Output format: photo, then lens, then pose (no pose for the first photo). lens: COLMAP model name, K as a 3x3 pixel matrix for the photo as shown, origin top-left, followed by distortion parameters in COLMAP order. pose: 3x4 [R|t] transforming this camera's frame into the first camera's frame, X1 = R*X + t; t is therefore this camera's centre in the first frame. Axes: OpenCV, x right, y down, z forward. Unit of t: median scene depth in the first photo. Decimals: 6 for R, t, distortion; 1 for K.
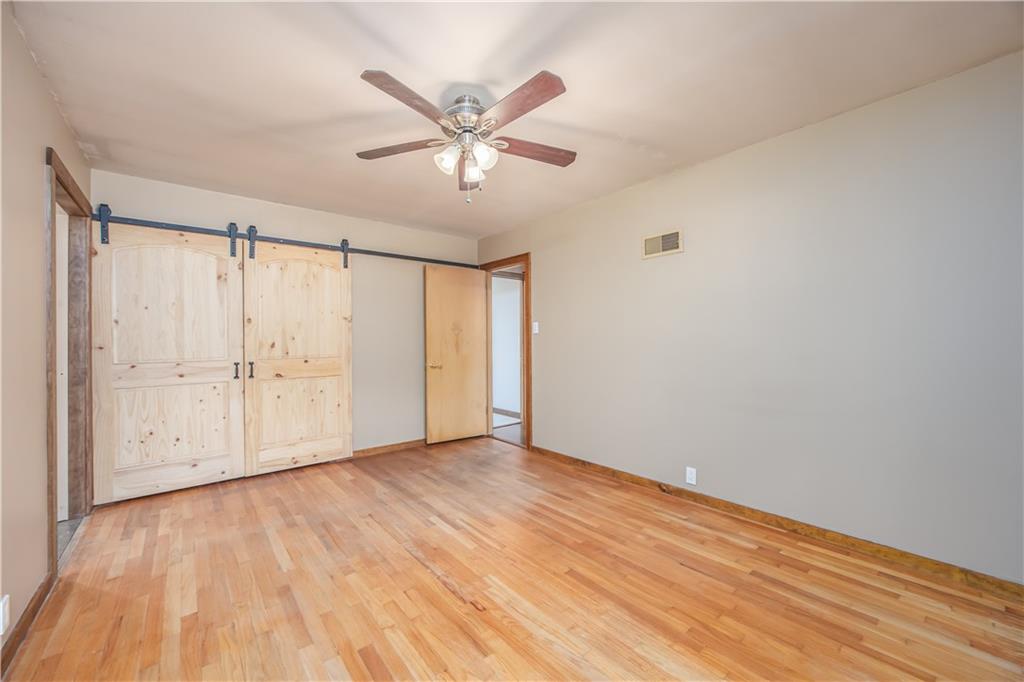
lens RADIAL K [[396.9, 0, 509.9], [0, 396.9, 340.1], [0, 0, 1]] dist [-0.001403, -0.000041]
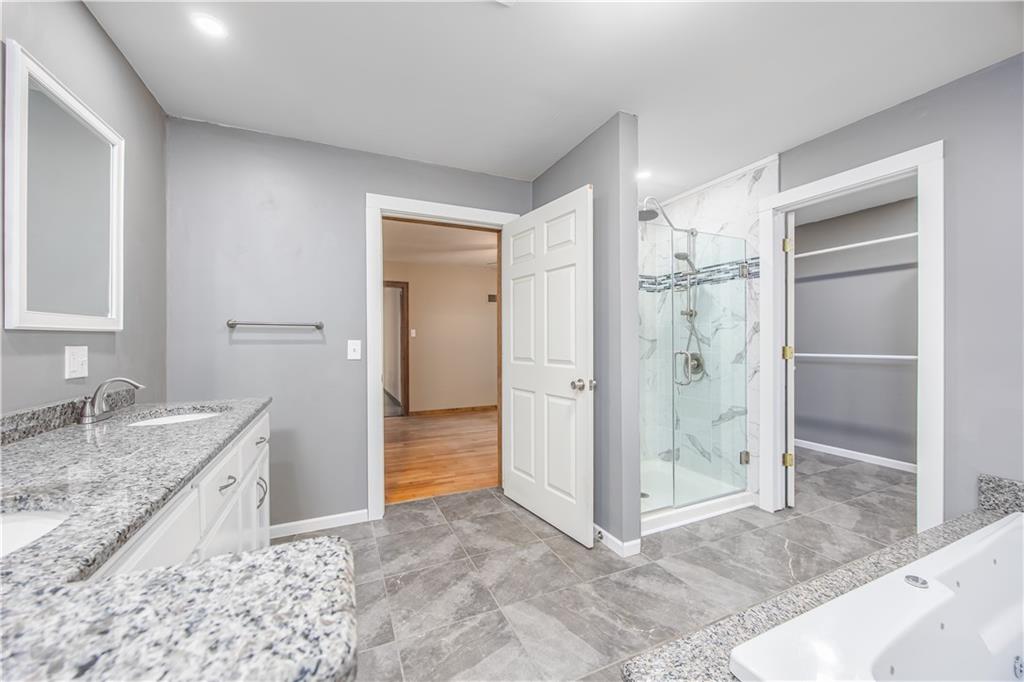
lens RADIAL K [[396.9, 0, 510.9], [0, 396.9, 341.5], [0, 0, 1]] dist [-0.001403, -0.000041]
pose [[0.244539, 0.013353, 0.969547, -2.568296], [-0.003515, 0.999911, -0.012885, 0.040147], [-0.969633, -0.000257, 0.244564, 0.534907]]
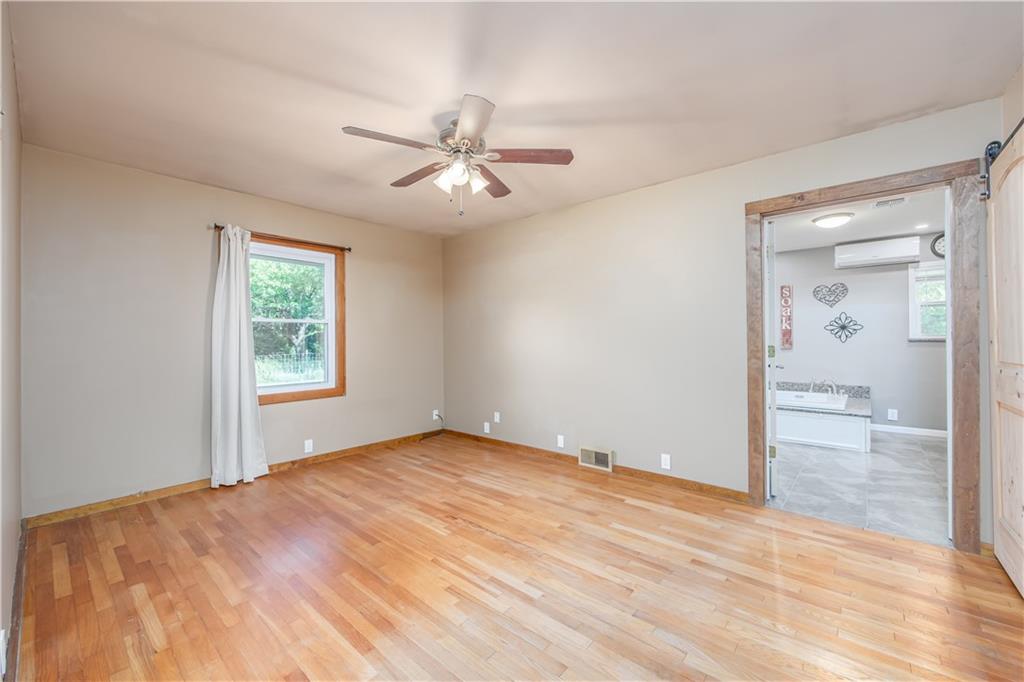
lens RADIAL K [[396.9, 0, 516.1], [0, 396.9, 339.0], [0, 0, 1]] dist [-0.001403, -0.000041]
pose [[-0.983500, 0.015860, -0.180213, -0.050220], [0.016764, 0.999853, -0.003495, 0.002628], [0.180131, -0.006458, -0.983621, 2.114895]]
